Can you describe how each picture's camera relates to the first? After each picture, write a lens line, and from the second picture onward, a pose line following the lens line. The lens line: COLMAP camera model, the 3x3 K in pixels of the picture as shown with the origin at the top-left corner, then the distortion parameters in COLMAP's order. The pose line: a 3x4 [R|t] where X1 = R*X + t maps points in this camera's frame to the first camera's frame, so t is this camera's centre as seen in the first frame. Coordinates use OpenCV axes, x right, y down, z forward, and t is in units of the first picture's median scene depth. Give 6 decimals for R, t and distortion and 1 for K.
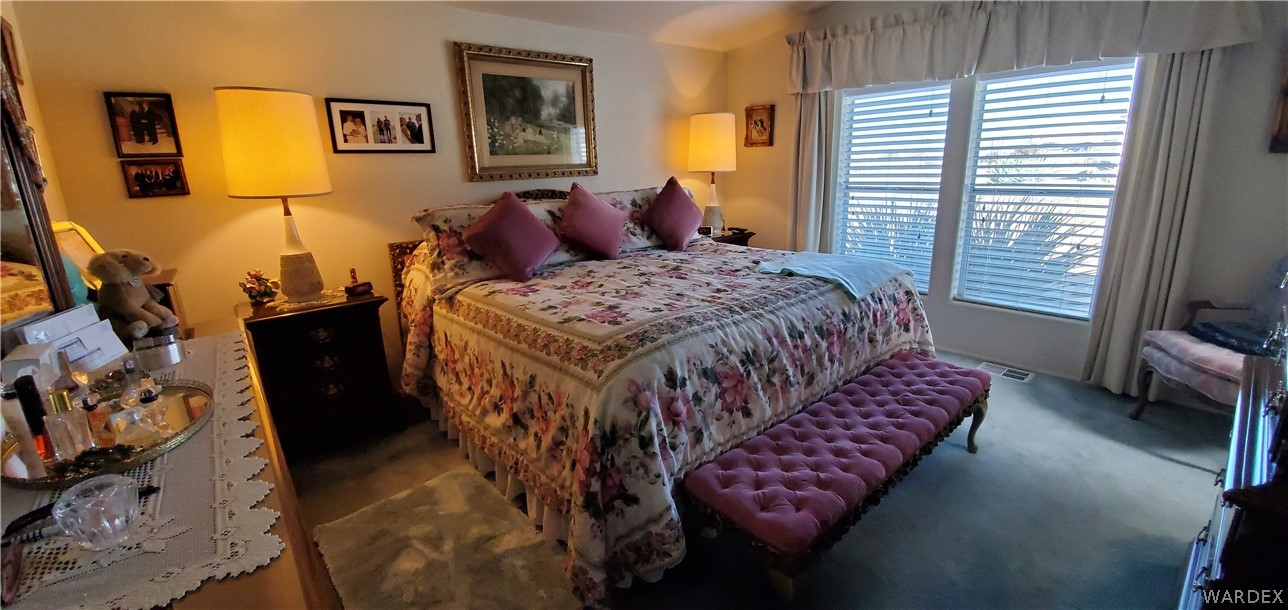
lens RADIAL K [[511.6, 0, 642.8], [0, 511.6, 290.9], [0, 0, 1]] dist [0.011216, -0.016931]
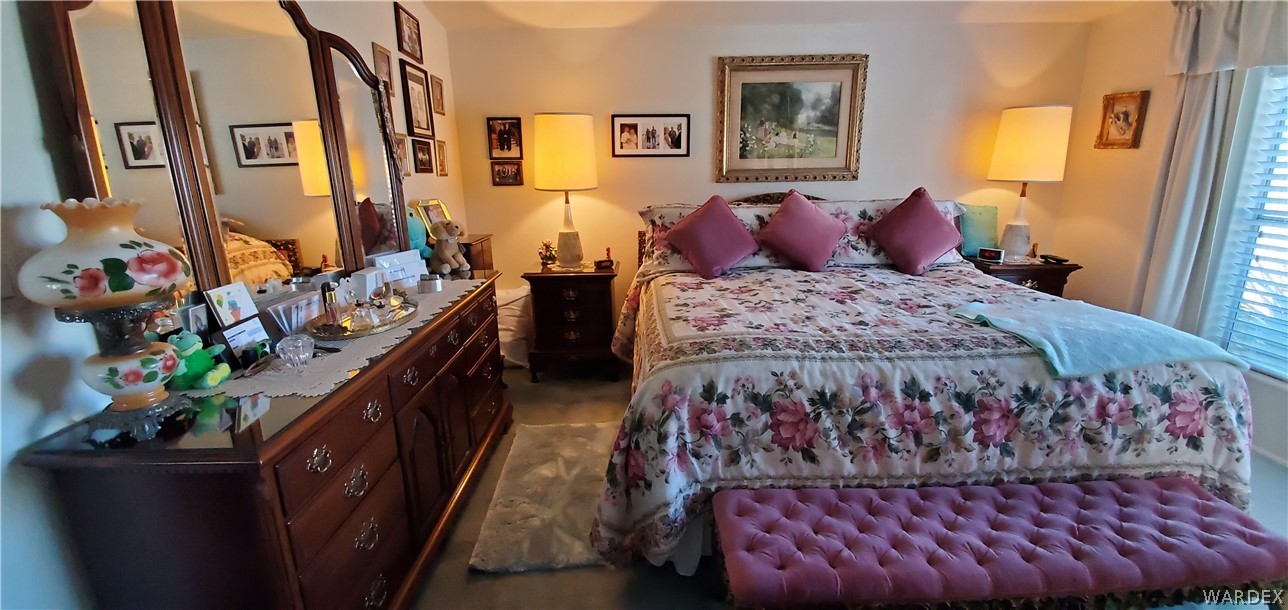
lens RADIAL K [[511.6, 0, 642.8], [0, 511.6, 290.9], [0, 0, 1]] dist [0.011216, -0.016931]
pose [[0.768989, 0.173385, -0.615300, 0.375426], [-0.163431, 0.983851, 0.072985, -0.055542], [0.618018, 0.044434, 0.784907, 0.065322]]
